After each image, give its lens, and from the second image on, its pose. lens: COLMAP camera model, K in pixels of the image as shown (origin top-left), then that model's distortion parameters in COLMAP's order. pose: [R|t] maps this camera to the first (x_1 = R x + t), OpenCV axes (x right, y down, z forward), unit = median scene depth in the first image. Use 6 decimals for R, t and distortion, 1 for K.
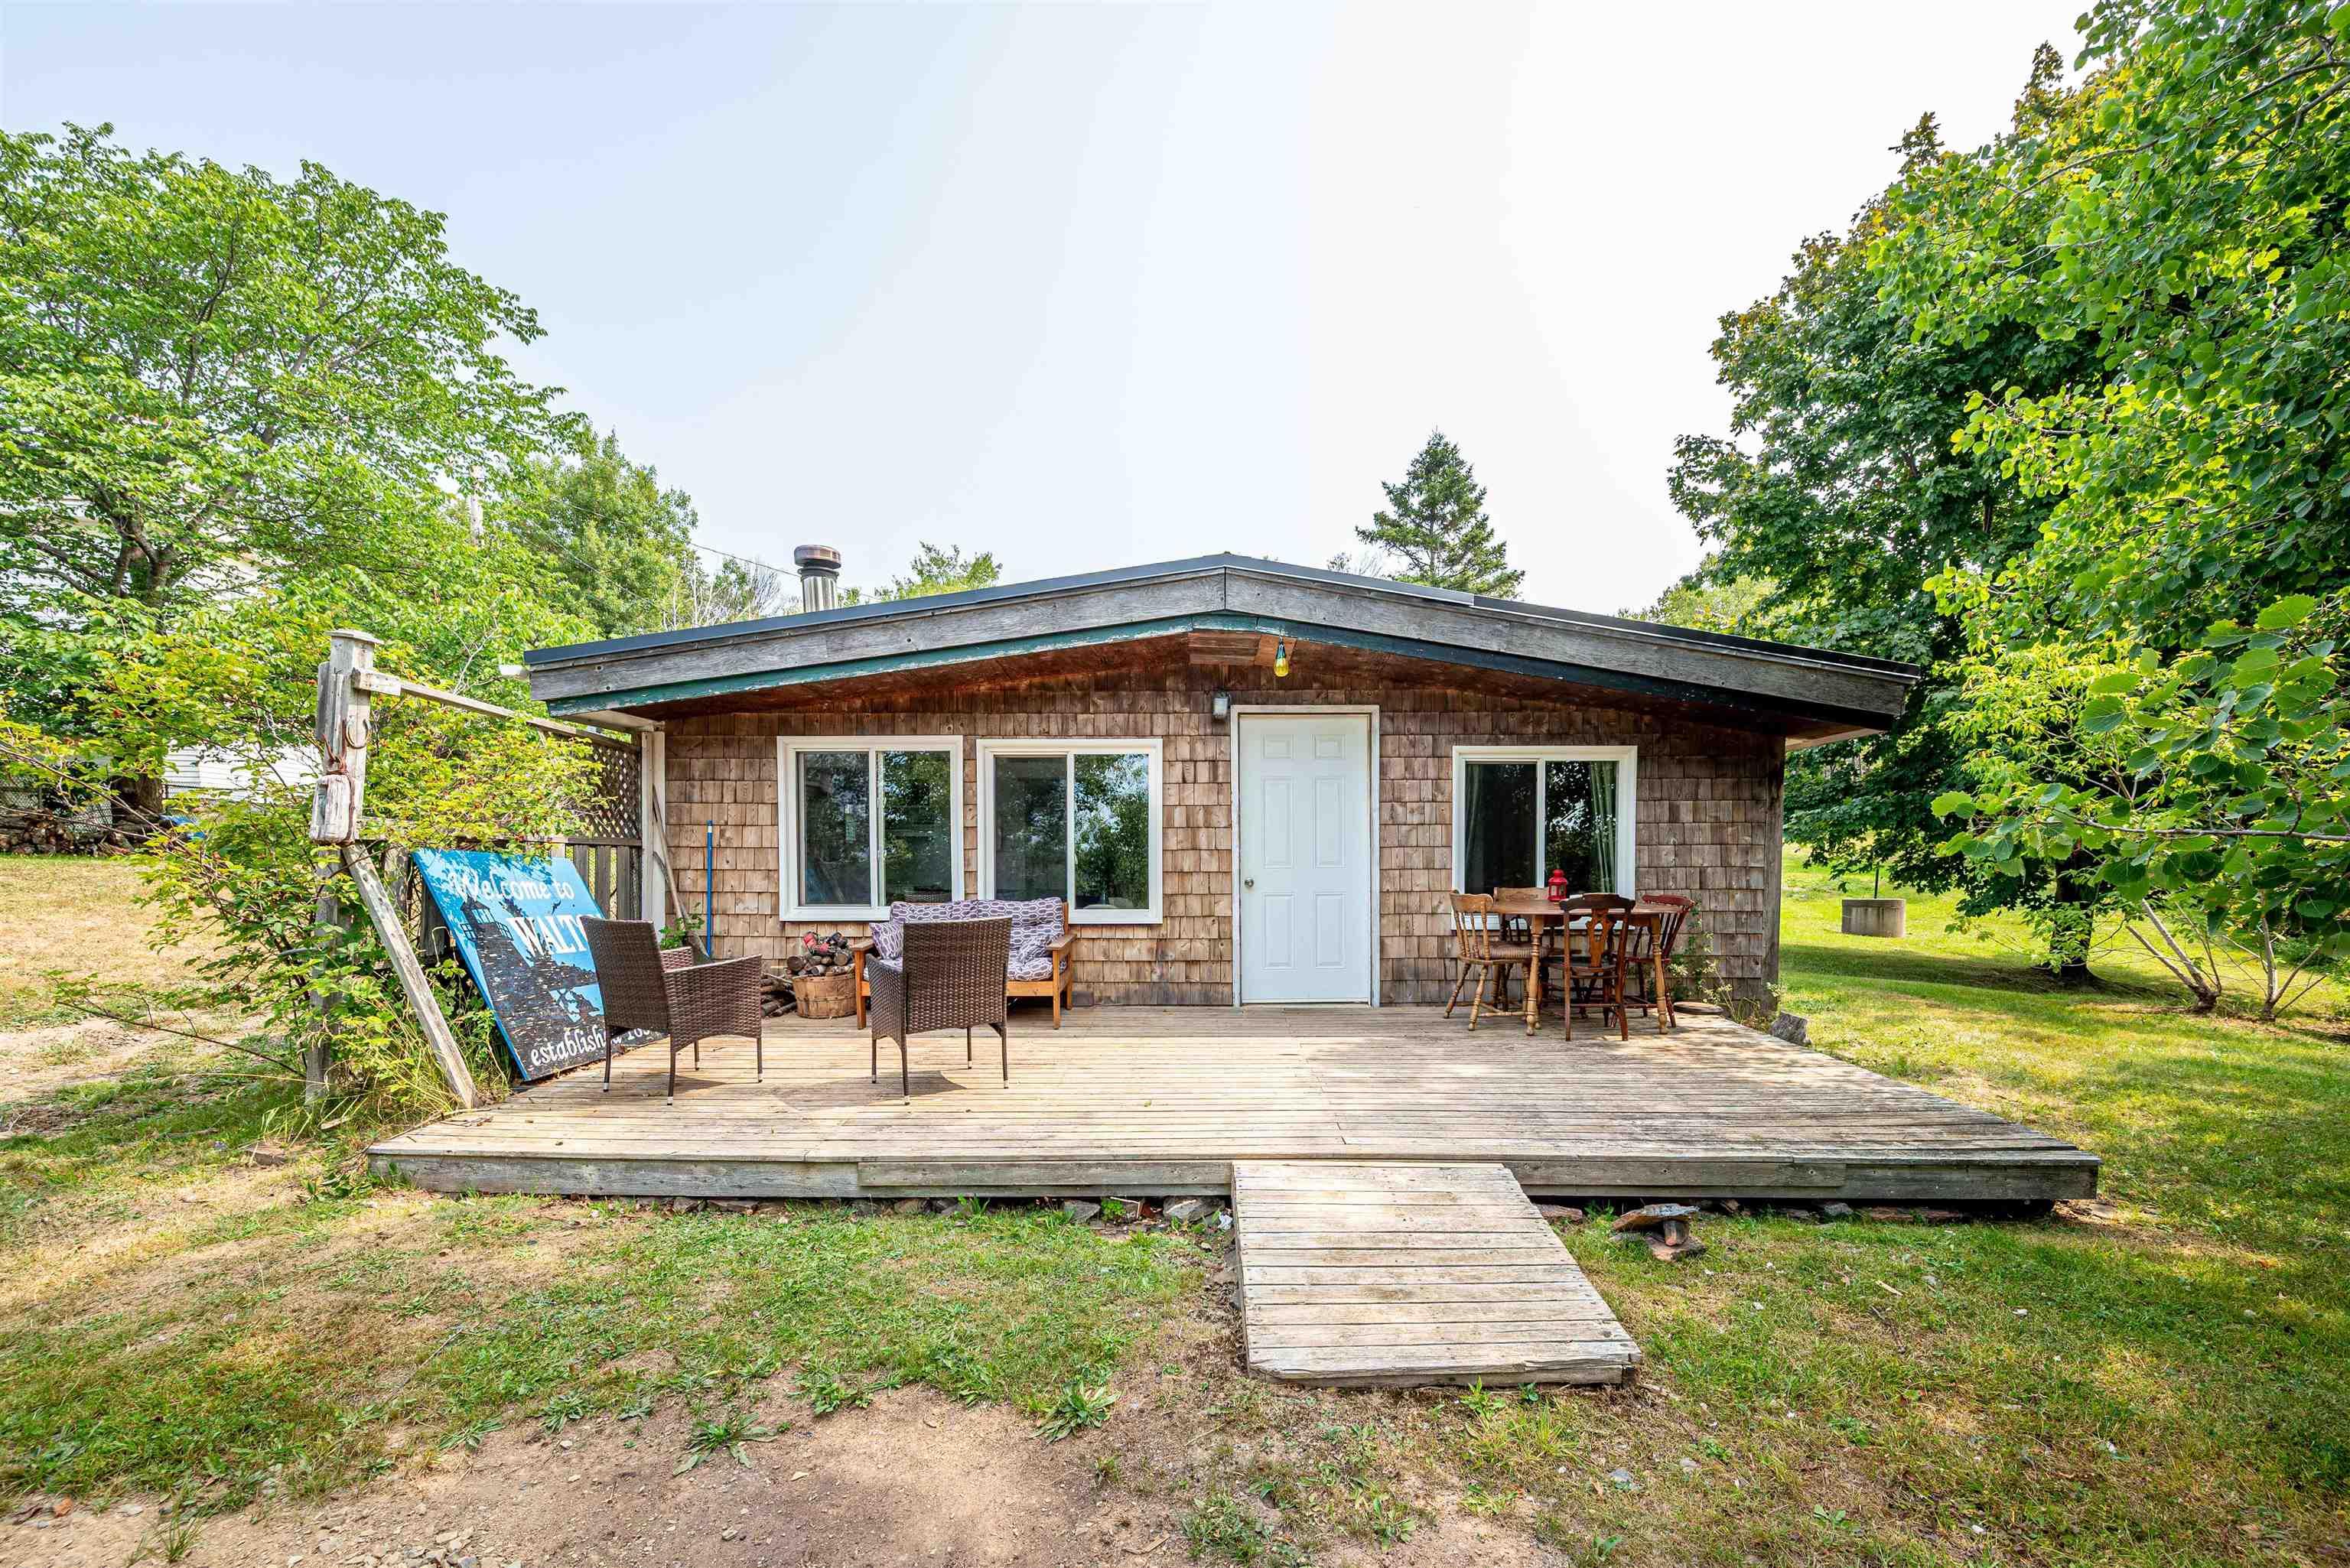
lens RADIAL K [[956.3, 0, 1195.6], [0, 956.3, 897.3], [0, 0, 1]] dist [-0.000024, -0.000663]
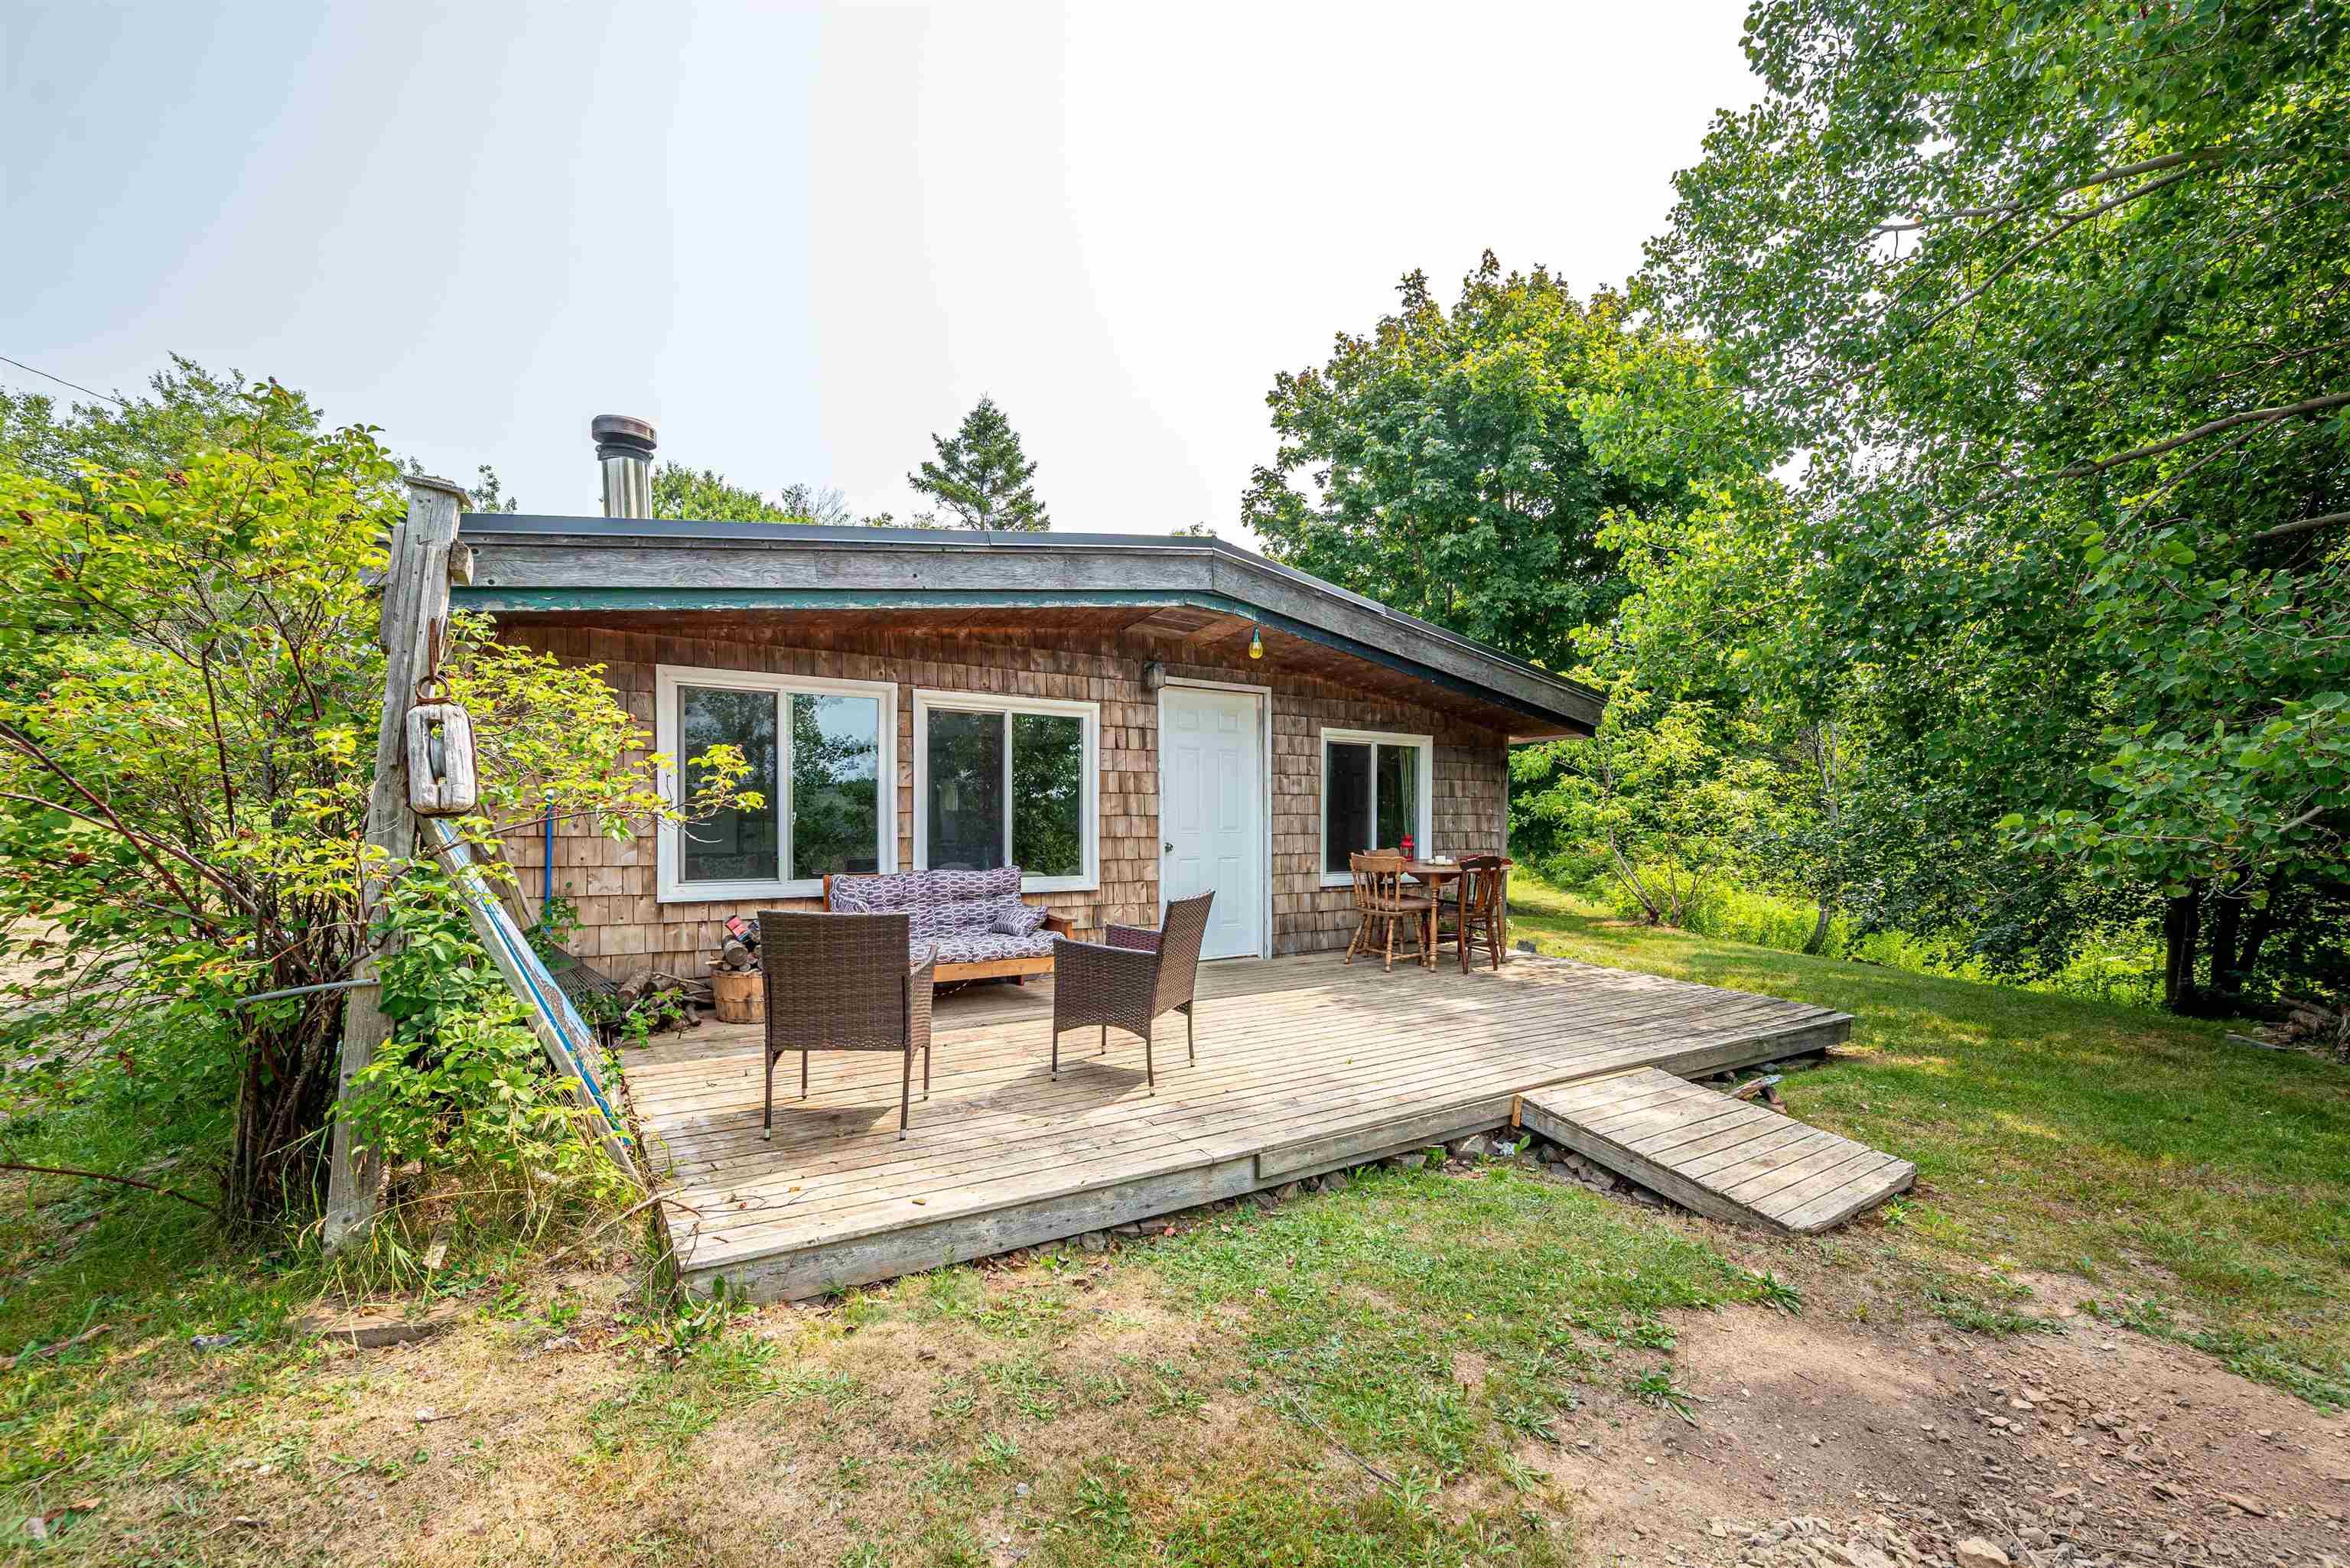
lens RADIAL K [[965.1, 0, 1176.9], [0, 965.1, 819.9], [0, 0, 1]] dist [-0.002201, -0.000363]
pose [[0.839656, 0.006263, 0.543083, -0.508088], [0.009364, 0.999618, -0.026005, -0.018044], [-0.543038, 0.026920, 0.839276, 0.119343]]
